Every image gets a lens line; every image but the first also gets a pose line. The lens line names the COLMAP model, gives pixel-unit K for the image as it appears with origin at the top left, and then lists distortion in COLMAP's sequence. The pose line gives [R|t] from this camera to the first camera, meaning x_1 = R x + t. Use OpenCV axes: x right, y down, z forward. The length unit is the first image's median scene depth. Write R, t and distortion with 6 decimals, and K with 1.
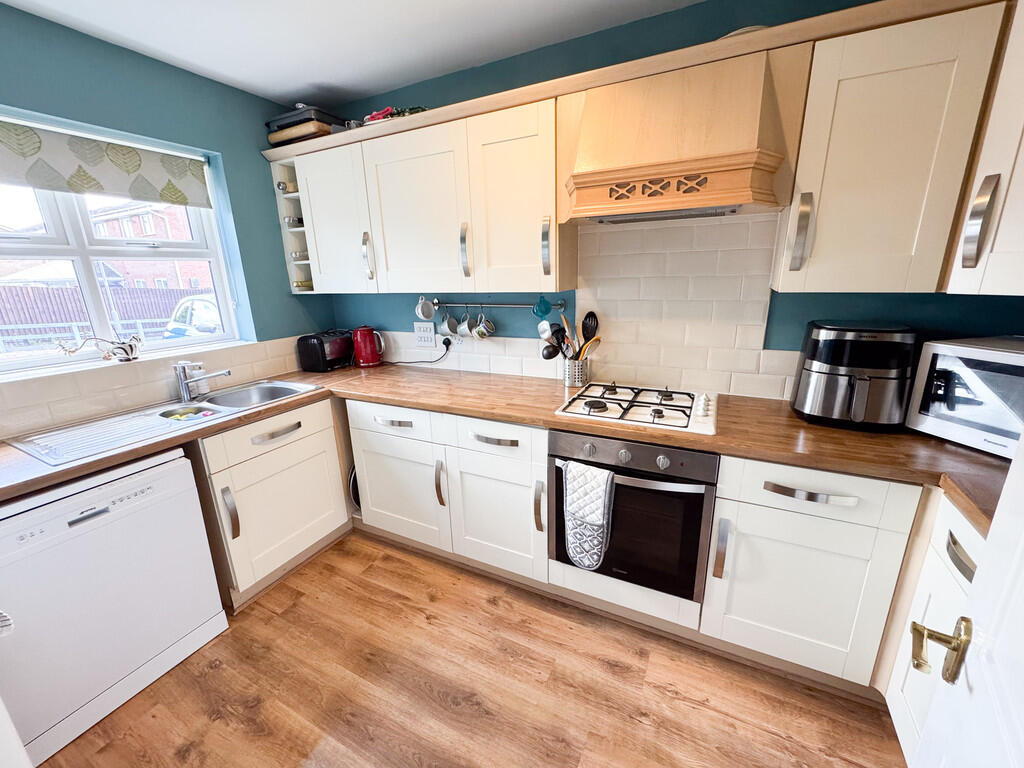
lens RADIAL K [[408.0, 0, 510.0], [0, 408.0, 383.8], [0, 0, 1]] dist [-0.002142, -0.000100]
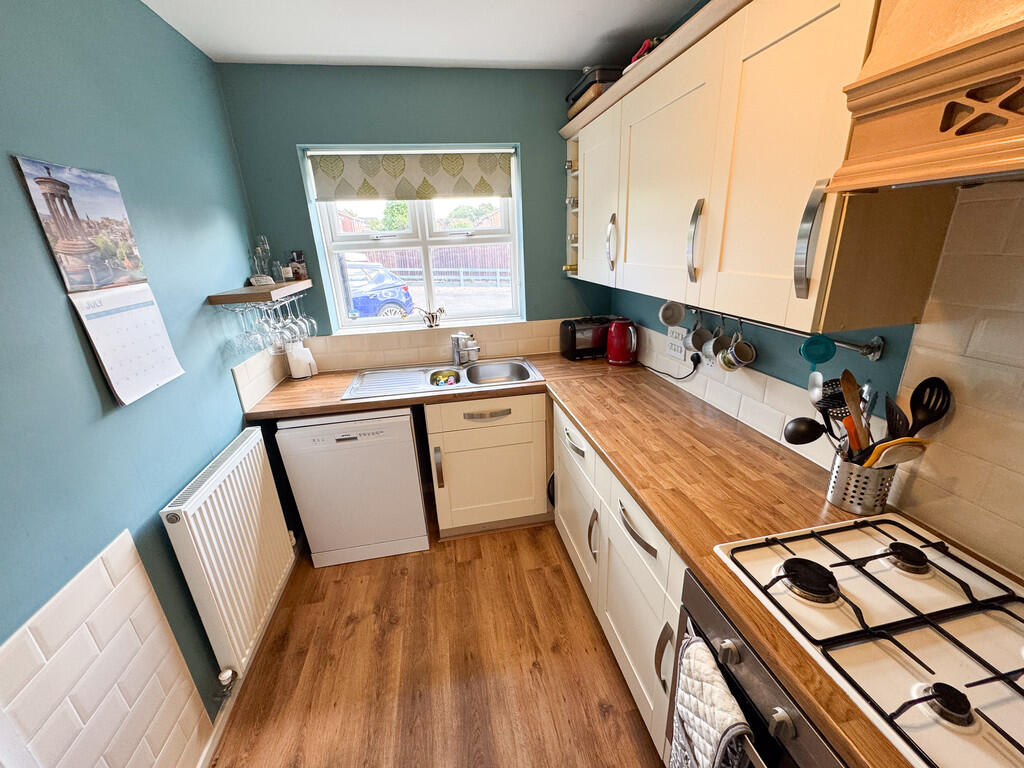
lens RADIAL K [[408.0, 0, 511.6], [0, 408.0, 384.3], [0, 0, 1]] dist [-0.002142, -0.000100]
pose [[0.608695, 0.265009, -0.747837, 0.253795], [-0.181540, 0.964082, 0.193877, -0.173360], [0.772356, 0.017750, 0.634942, 0.343441]]
